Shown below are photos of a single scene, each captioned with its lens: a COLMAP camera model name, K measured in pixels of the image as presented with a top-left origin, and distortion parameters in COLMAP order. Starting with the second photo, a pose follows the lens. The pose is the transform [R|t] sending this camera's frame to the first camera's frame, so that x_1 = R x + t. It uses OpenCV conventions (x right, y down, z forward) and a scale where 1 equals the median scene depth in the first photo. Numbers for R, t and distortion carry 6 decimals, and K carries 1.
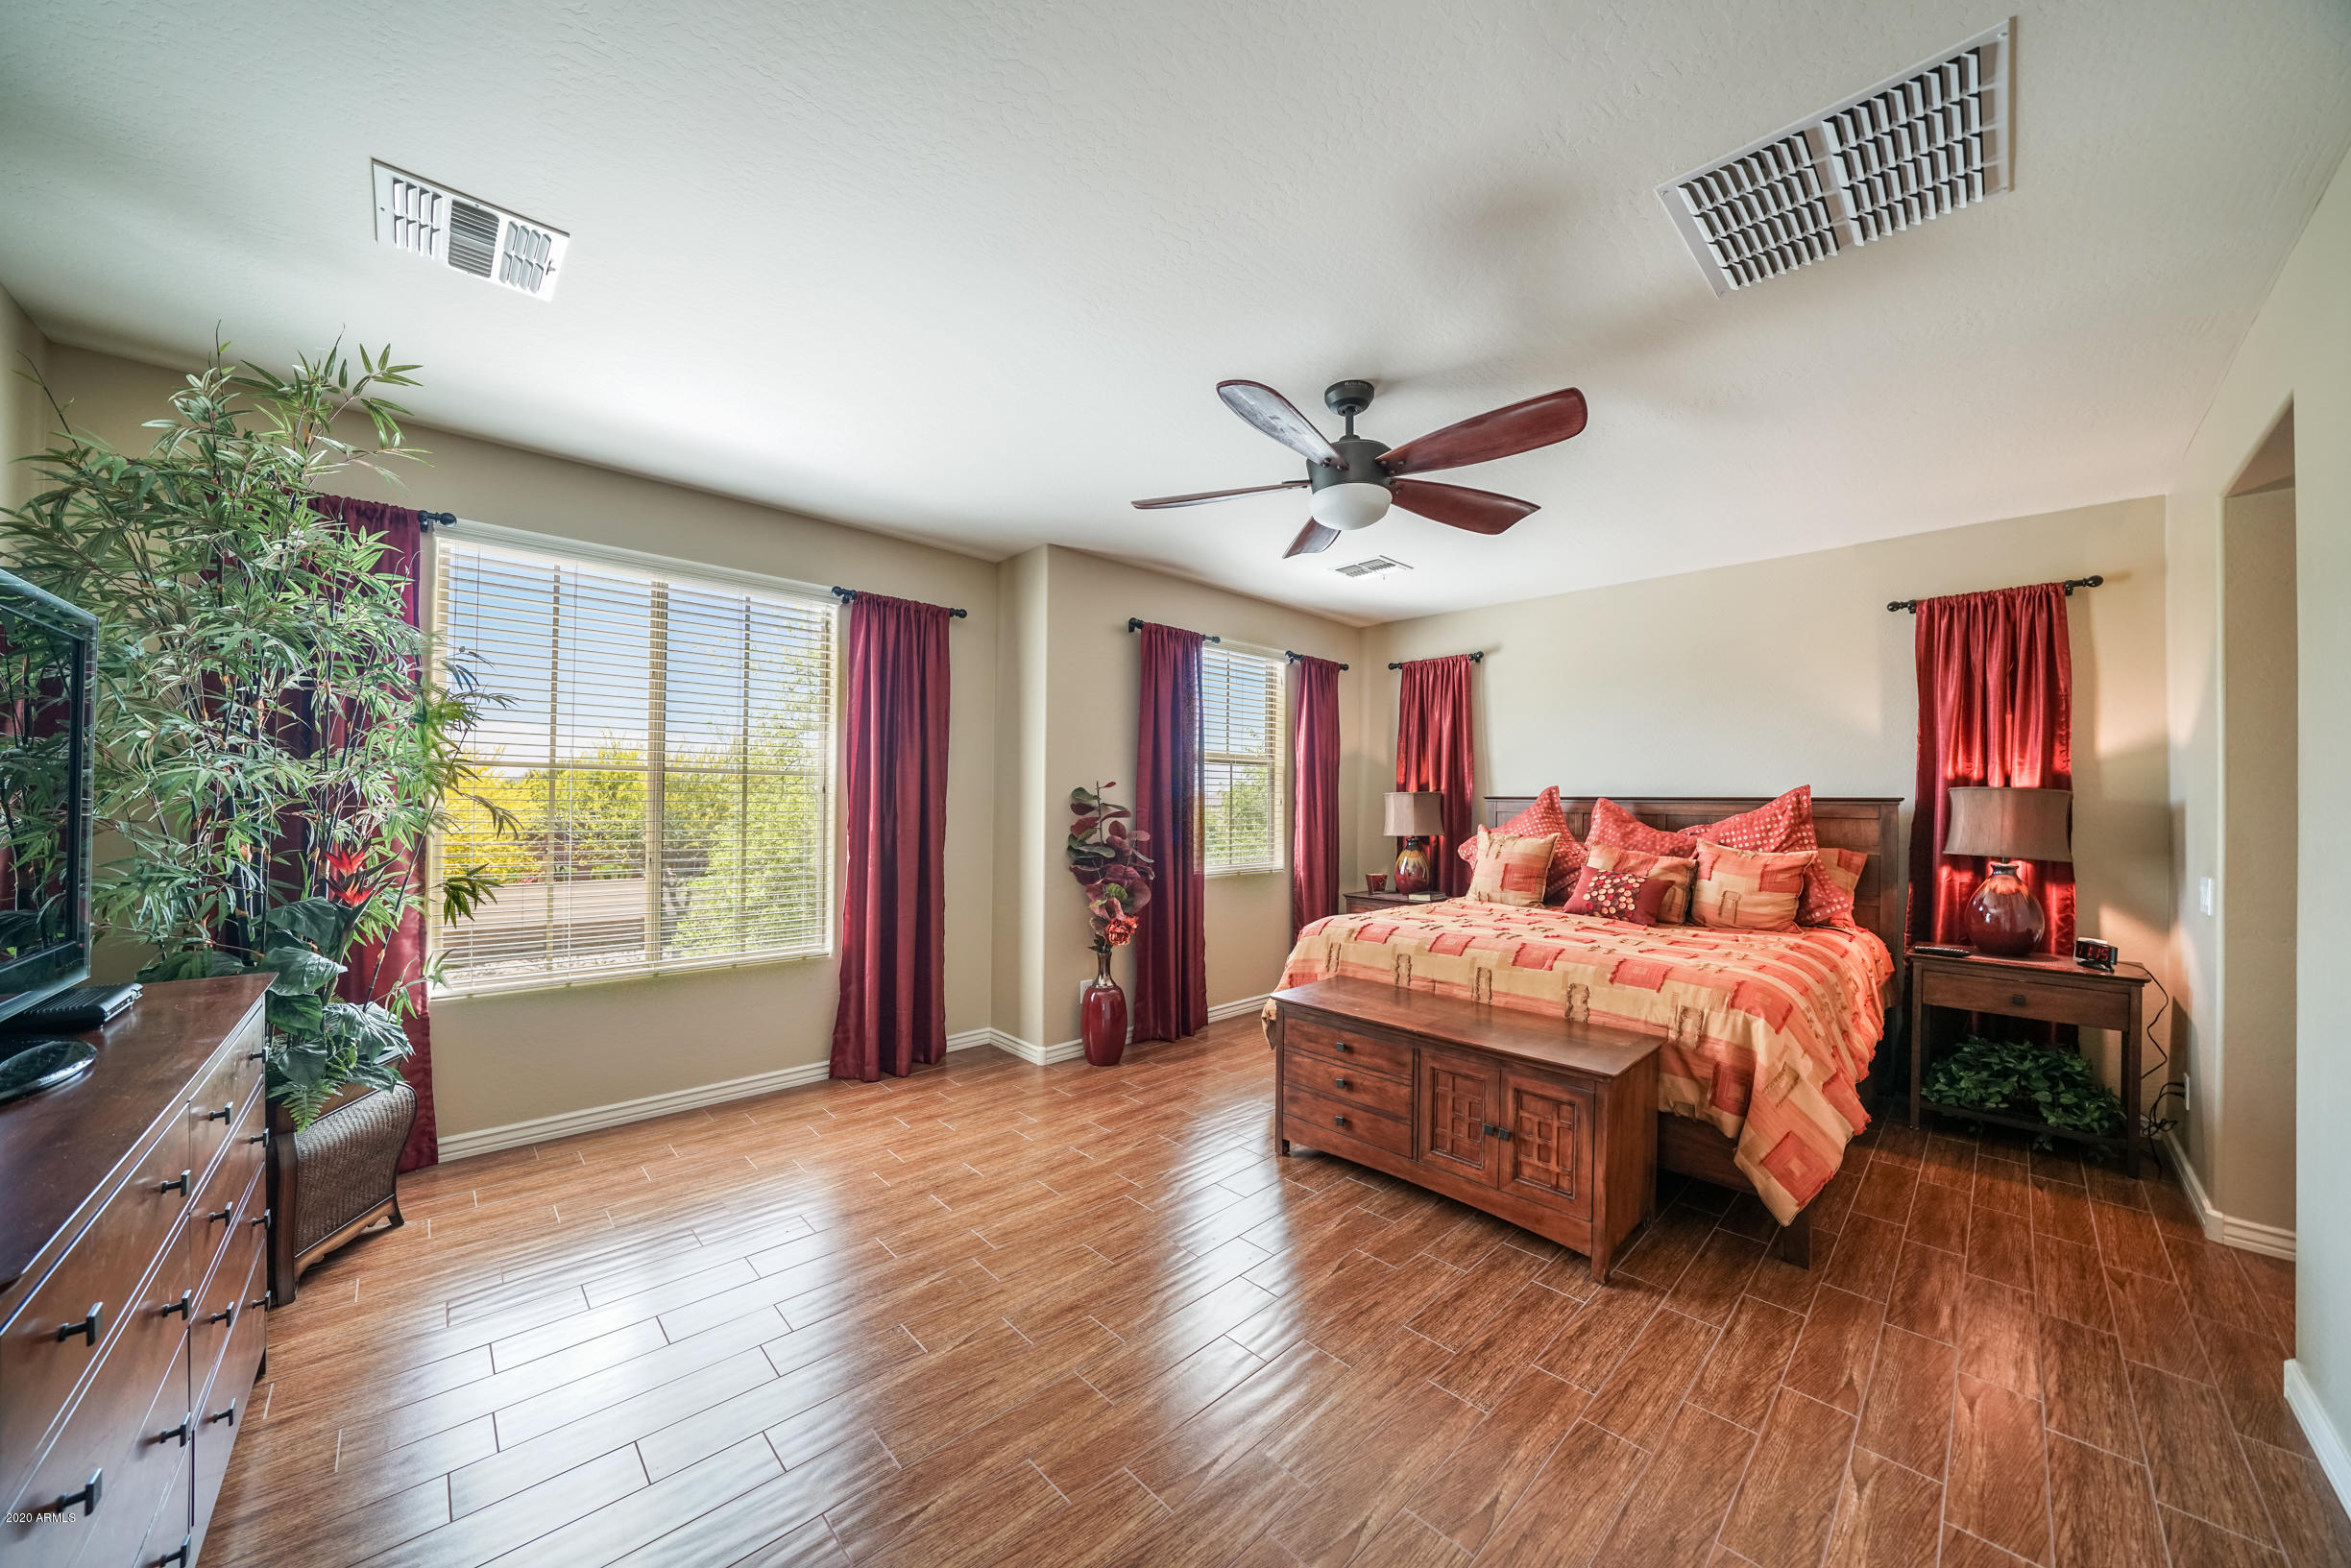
lens RADIAL K [[815.2, 0, 1175.3], [0, 815.2, 793.4], [0, 0, 1]] dist [-0.019267, -0.000102]
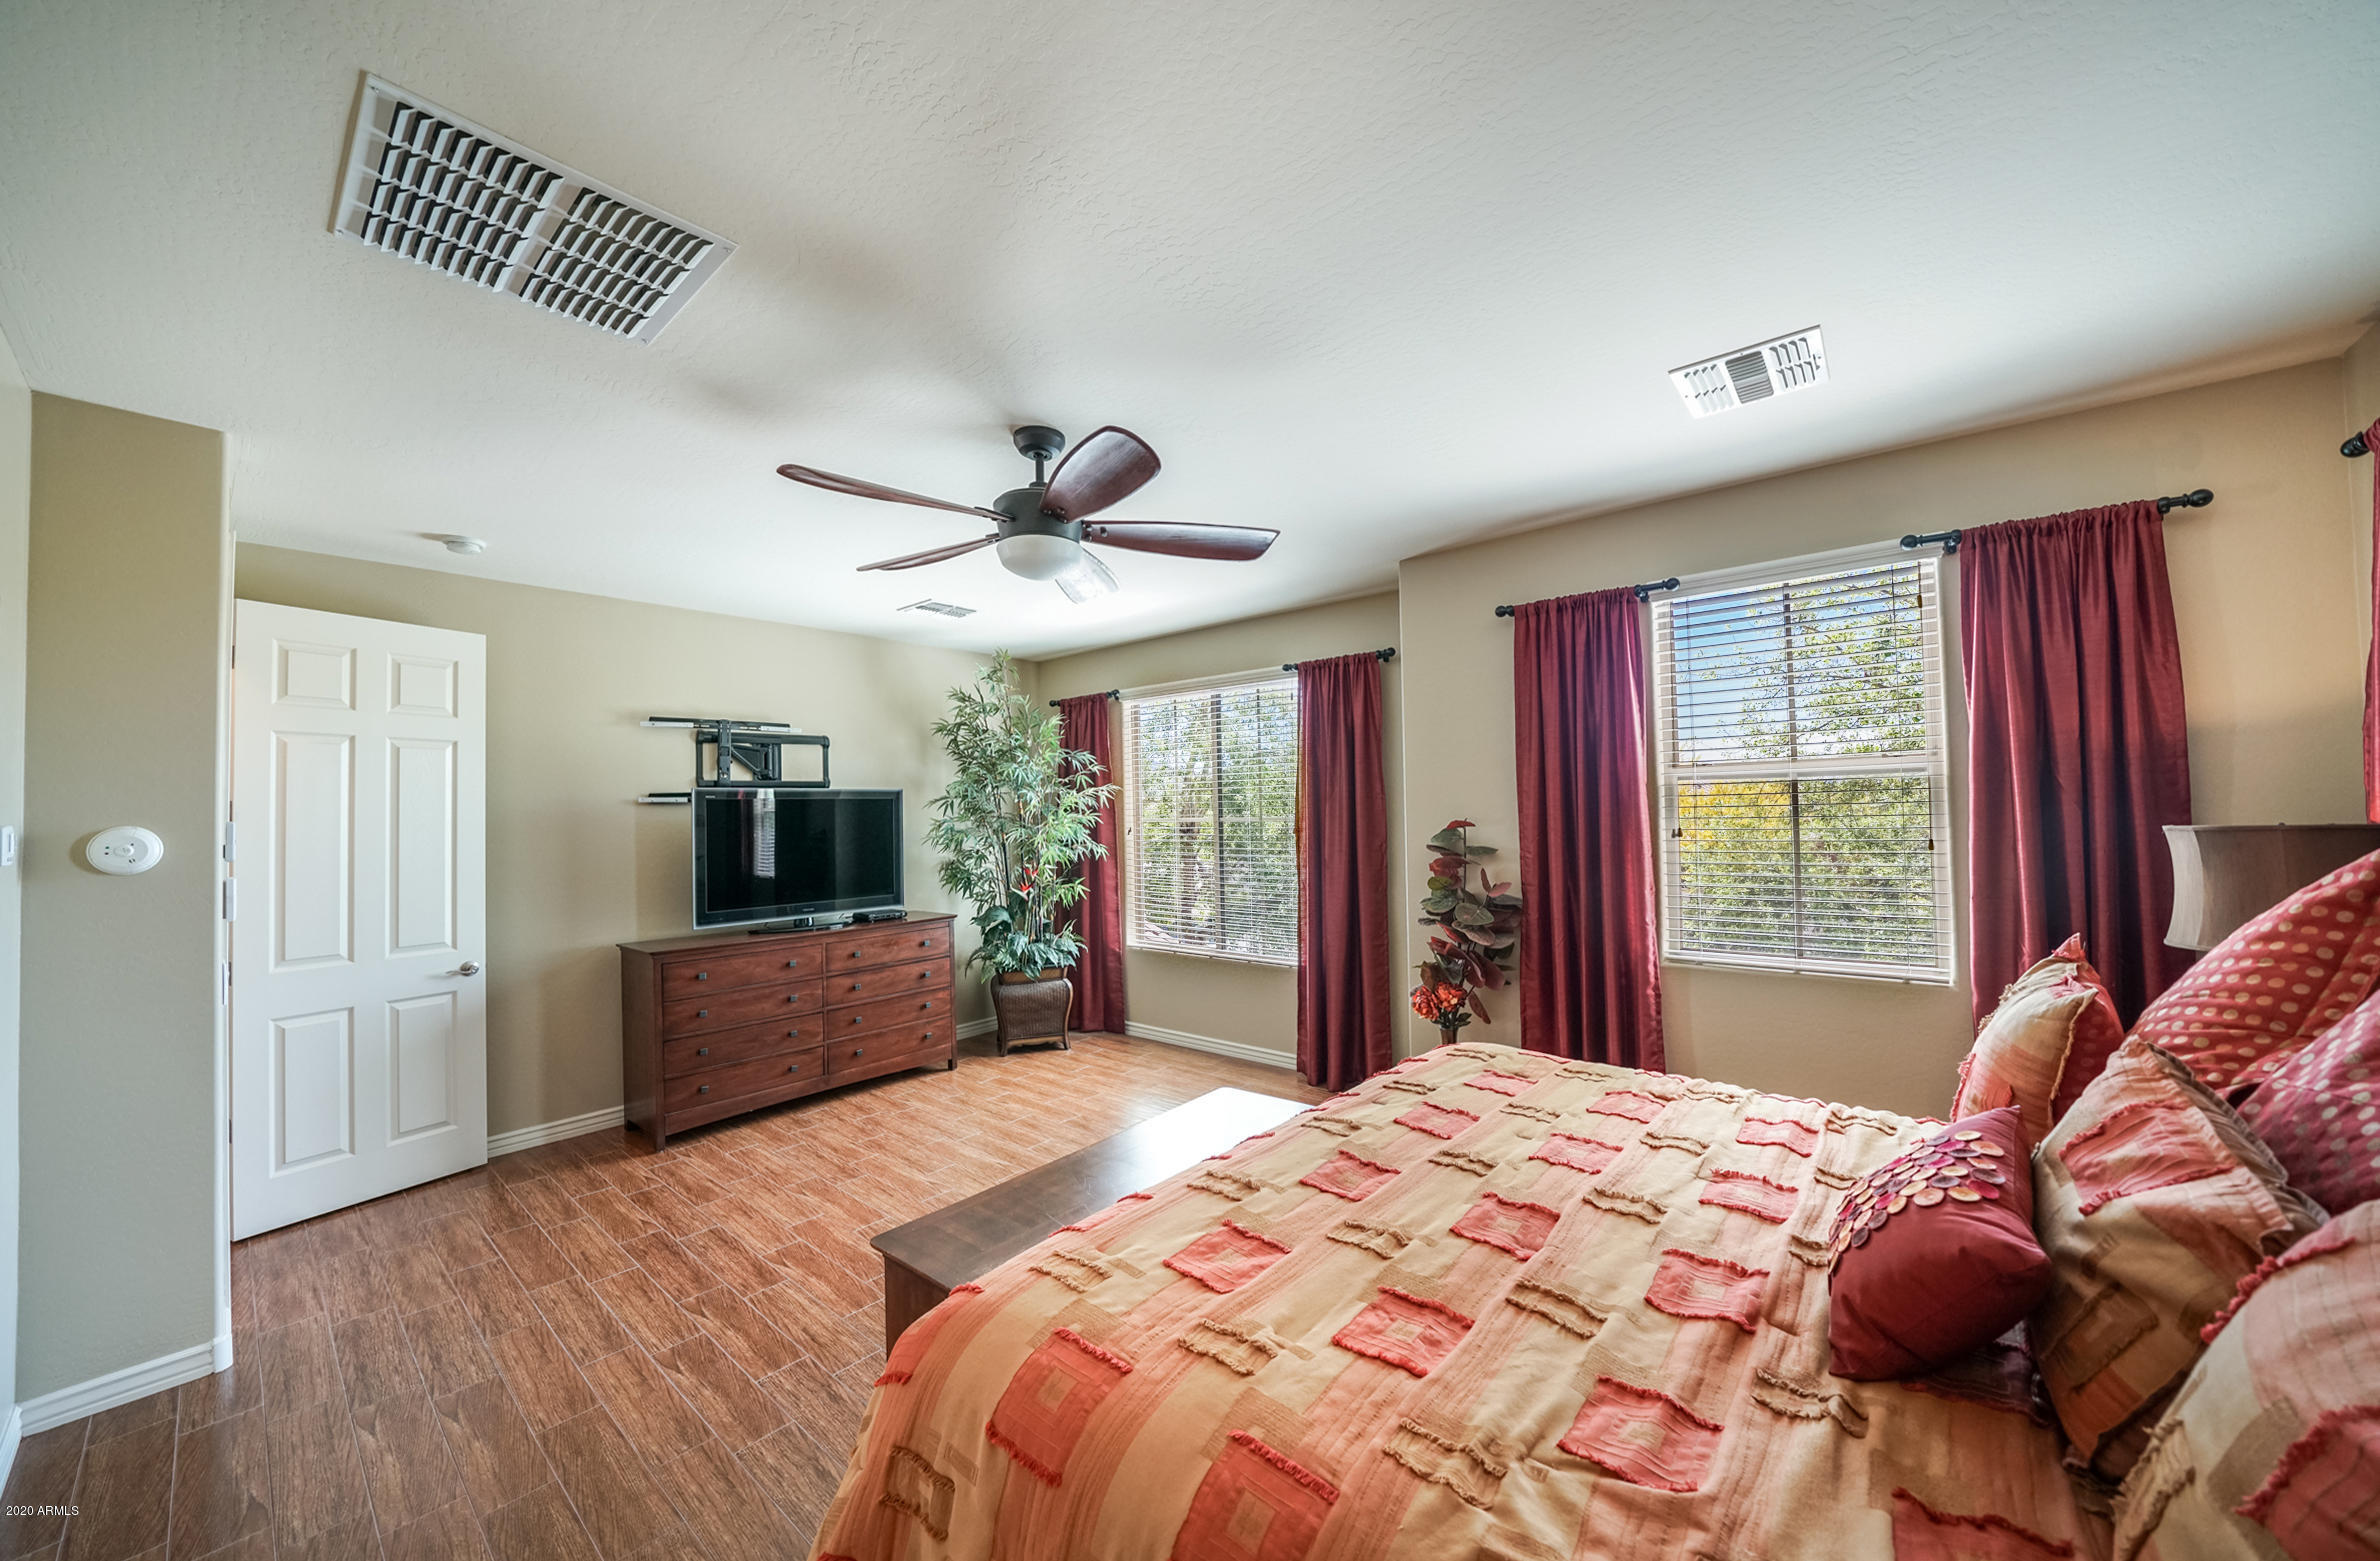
lens RADIAL K [[843.5, 0, 1199.8], [0, 843.5, 793.0], [0, 0, 1]] dist [-0.000944, -0.000097]
pose [[0.107072, -0.037115, -0.993558, 0.748881], [0.022810, 0.999132, -0.034865, -0.020022], [0.993990, -0.018929, 0.107826, 0.671073]]
